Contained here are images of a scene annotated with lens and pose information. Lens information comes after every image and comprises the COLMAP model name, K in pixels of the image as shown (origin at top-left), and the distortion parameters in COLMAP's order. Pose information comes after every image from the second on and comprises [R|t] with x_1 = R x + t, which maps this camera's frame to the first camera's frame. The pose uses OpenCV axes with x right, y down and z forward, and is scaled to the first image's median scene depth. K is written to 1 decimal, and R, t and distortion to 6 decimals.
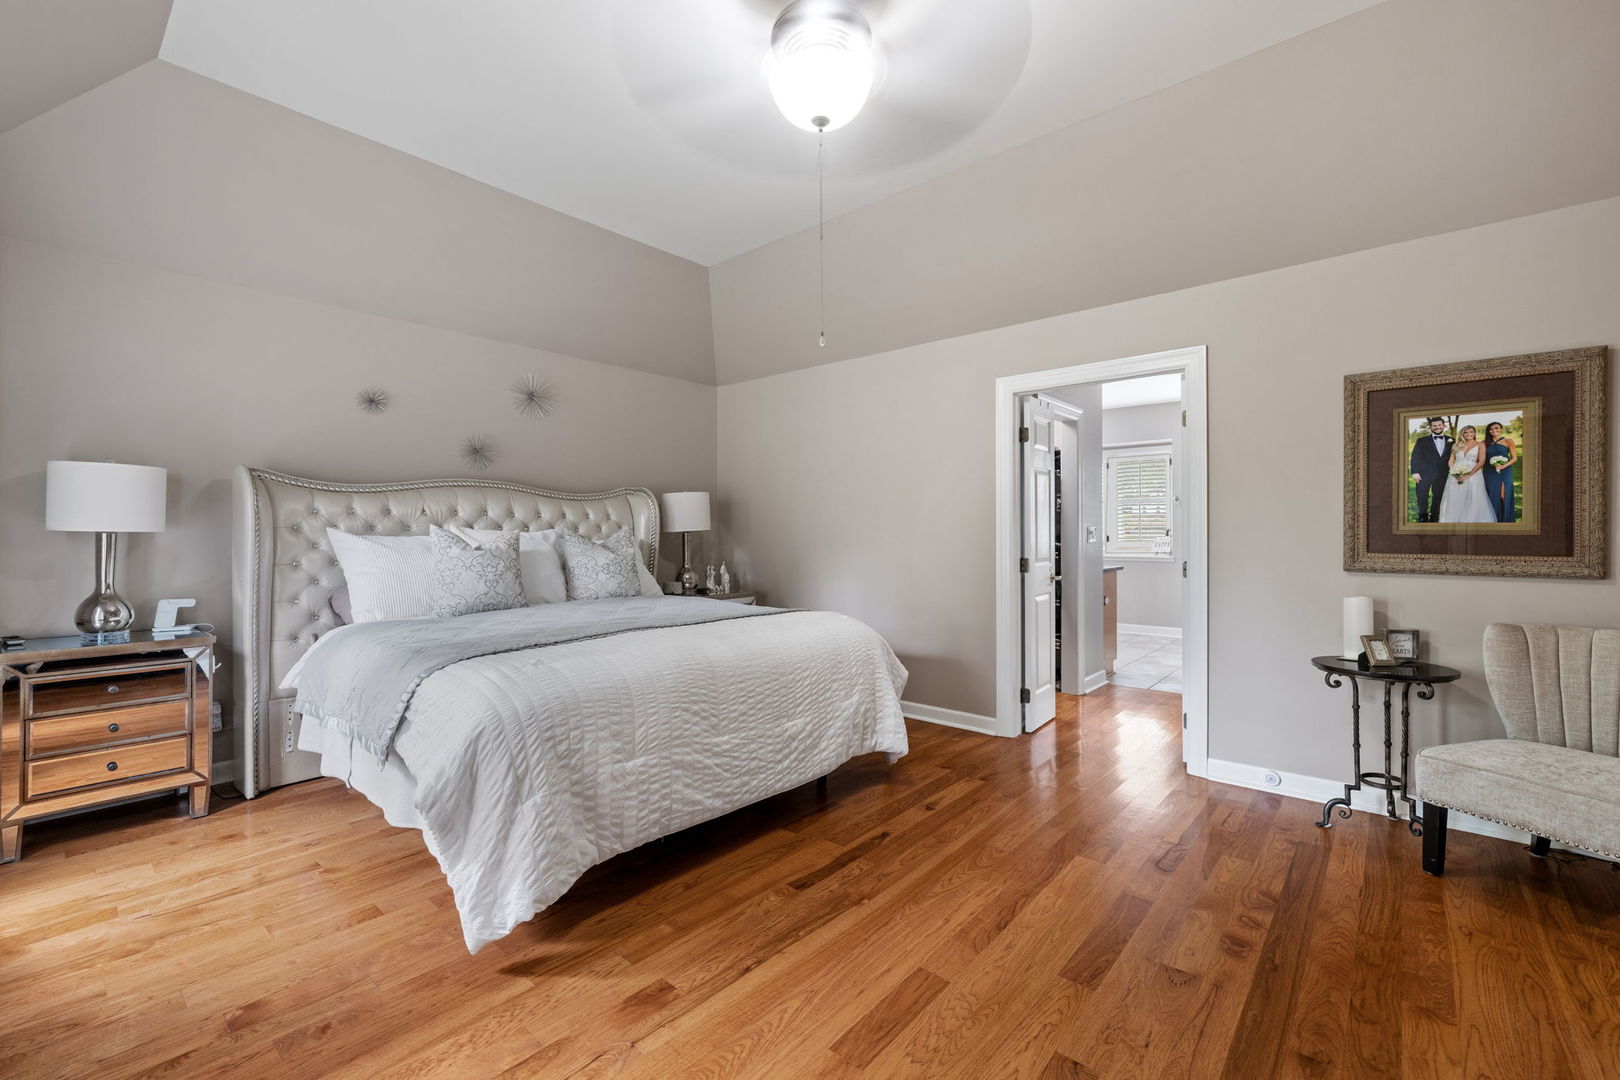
lens RADIAL K [[682.0, 0, 809.0], [0, 682.0, 531.2], [0, 0, 1]] dist [0.004172, 0.000129]
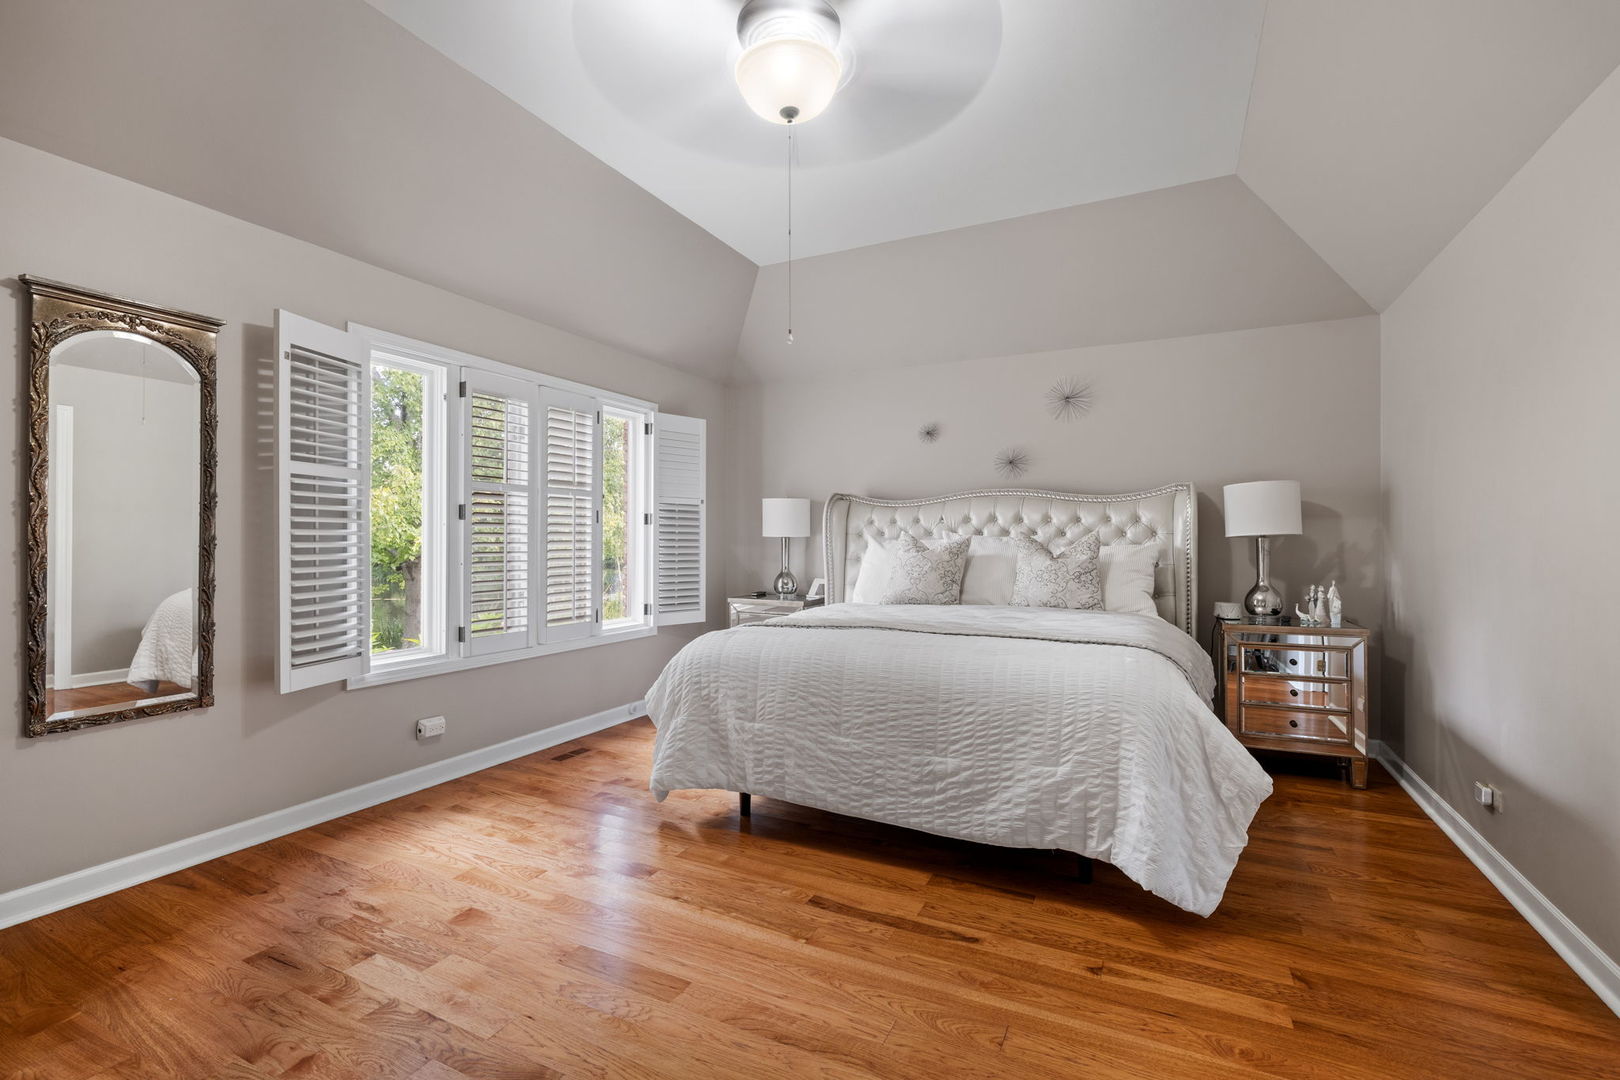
lens RADIAL K [[718.5, 0, 808.2], [0, 718.5, 540.2], [0, 0, 1]] dist [-0.002843, 0.000038]
pose [[0.250327, 0.002955, -0.968157, 0.808017], [0.001687, 0.999992, 0.003488, 0.002441], [0.968160, -0.002506, 0.250321, 0.614498]]
